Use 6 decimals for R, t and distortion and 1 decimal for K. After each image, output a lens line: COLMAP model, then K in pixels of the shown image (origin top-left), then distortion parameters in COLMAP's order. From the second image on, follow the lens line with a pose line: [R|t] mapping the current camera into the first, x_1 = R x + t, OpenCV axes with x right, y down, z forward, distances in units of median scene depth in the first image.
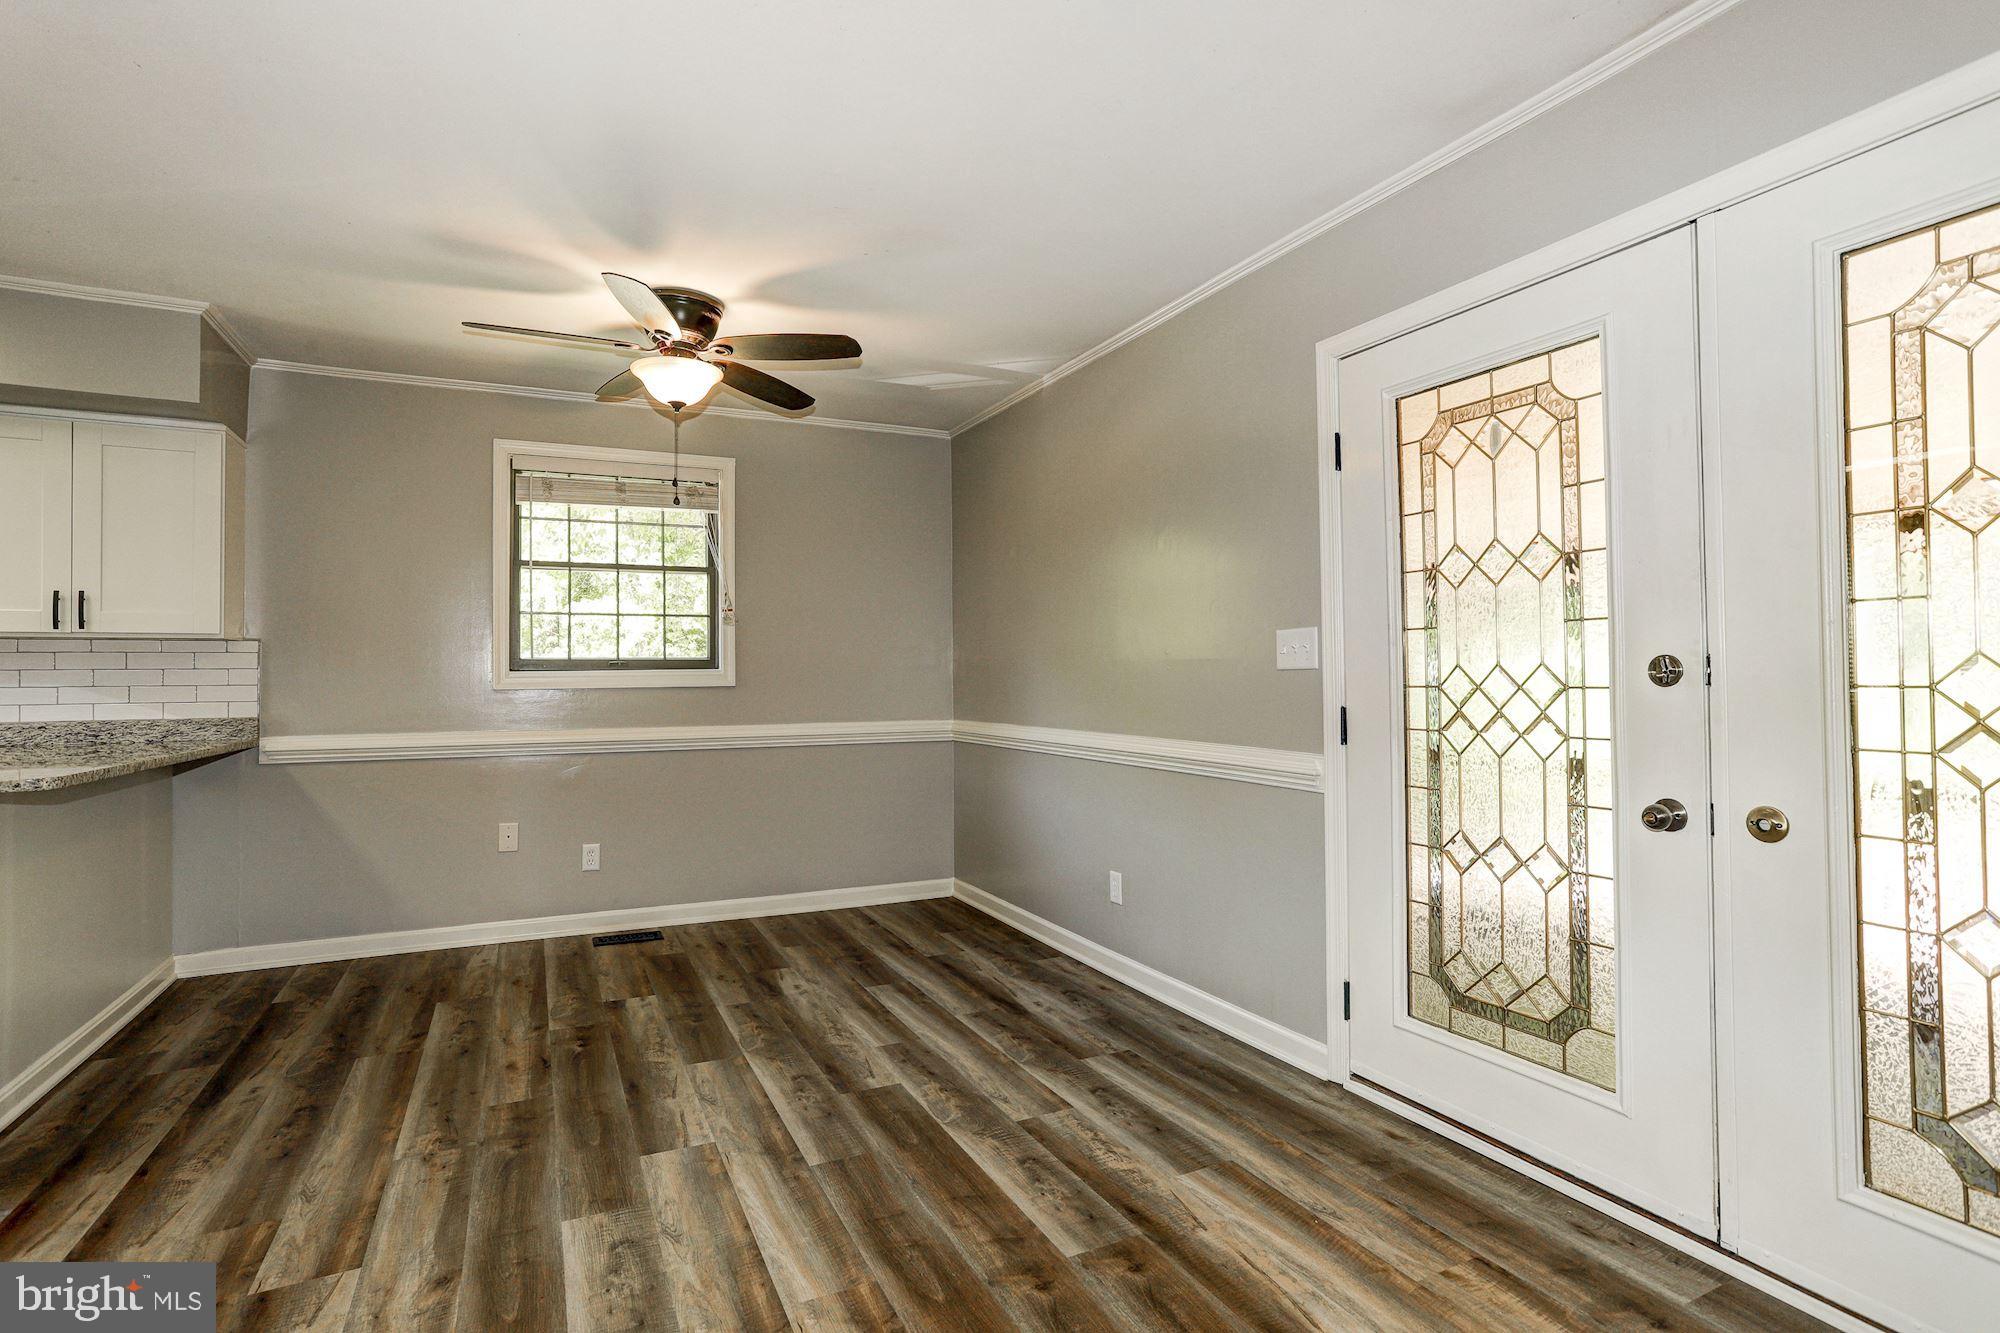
lens RADIAL K [[971.3, 0, 988.4], [0, 971.3, 664.5], [0, 0, 1]] dist [-0.055406, 0.031127]
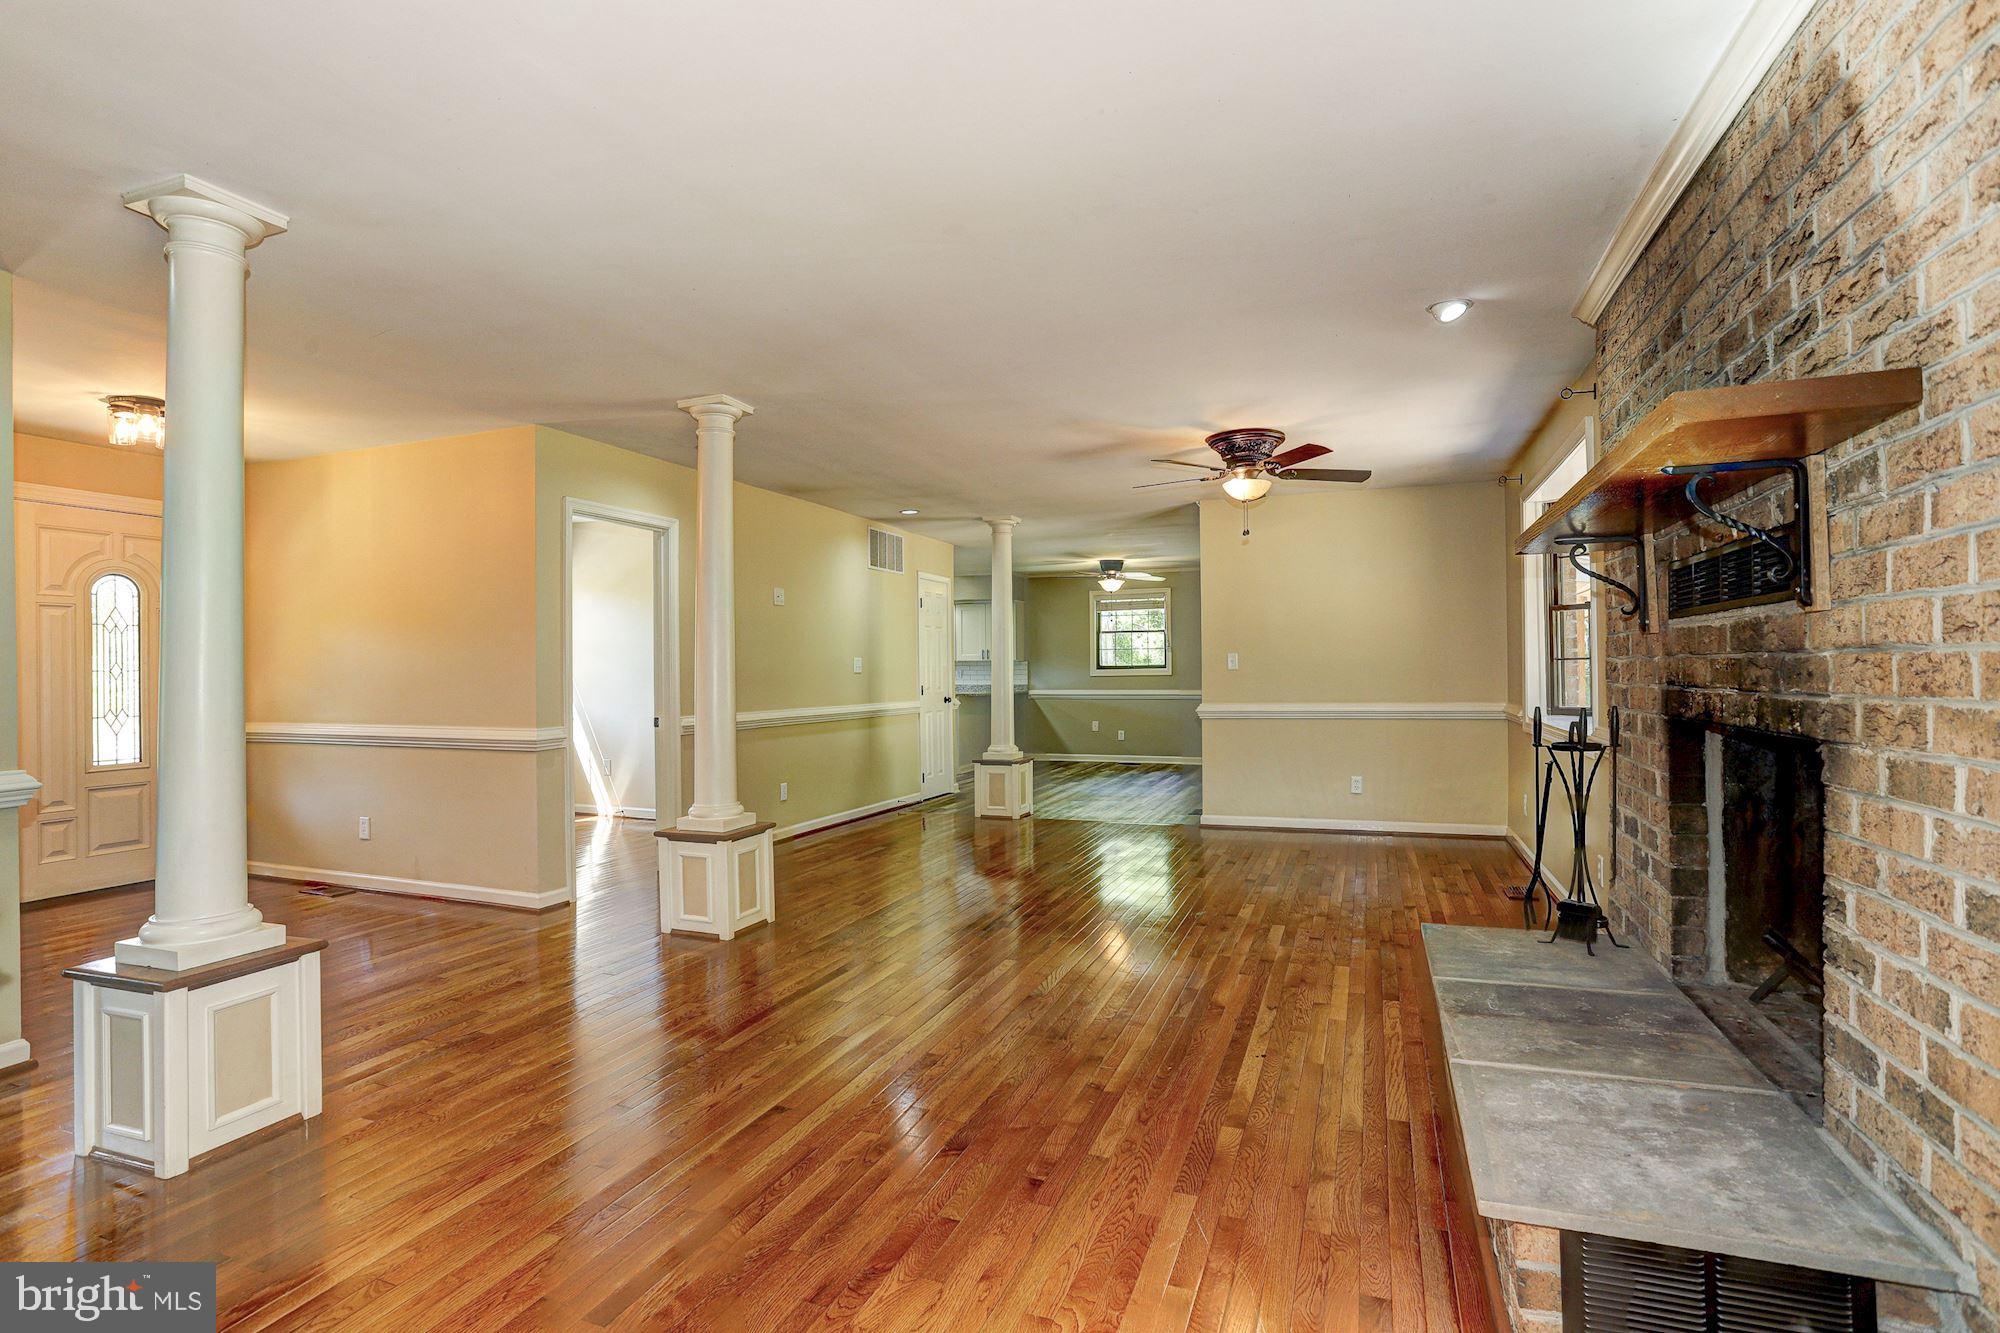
lens RADIAL K [[983.2, 0, 983.0], [0, 983.2, 666.2], [0, 0, 1]] dist [-0.056168, 0.029155]
pose [[0.674836, -0.003632, -0.737958, 1.859035], [0.014698, 0.999856, 0.008520, -0.042776], [0.737821, -0.016596, 0.674792, -1.603861]]
